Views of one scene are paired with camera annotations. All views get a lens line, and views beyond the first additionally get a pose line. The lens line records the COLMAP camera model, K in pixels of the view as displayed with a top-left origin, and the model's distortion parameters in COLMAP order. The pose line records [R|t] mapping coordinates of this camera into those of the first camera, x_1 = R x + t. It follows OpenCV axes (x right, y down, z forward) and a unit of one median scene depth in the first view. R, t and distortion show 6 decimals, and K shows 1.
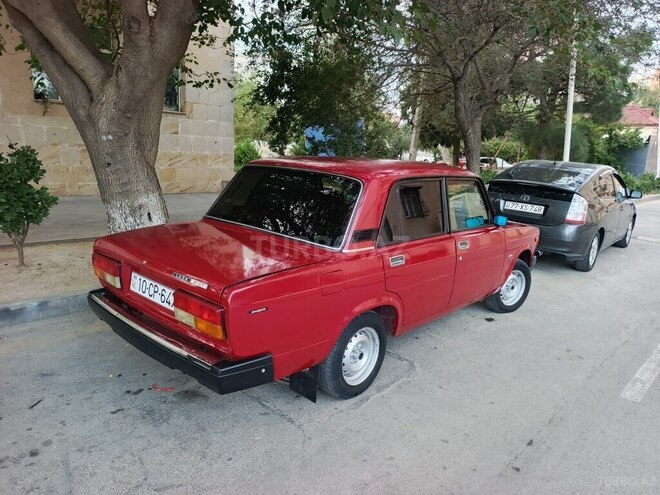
lens RADIAL K [[469.9, 0, 330.9], [0, 469.9, 249.3], [0, 0, 1]] dist [0.021039, -0.013410]
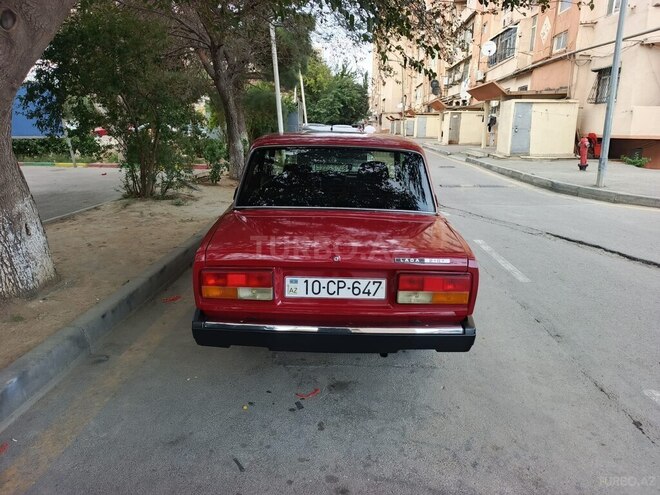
lens RADIAL K [[469.9, 0, 328.1], [0, 469.9, 245.7], [0, 0, 1]] dist [0.021039, -0.013410]
pose [[0.744719, -0.204247, 0.635356, -0.960630], [0.162684, 0.978857, 0.123986, -0.111088], [-0.647246, 0.011027, 0.762201, 0.297215]]
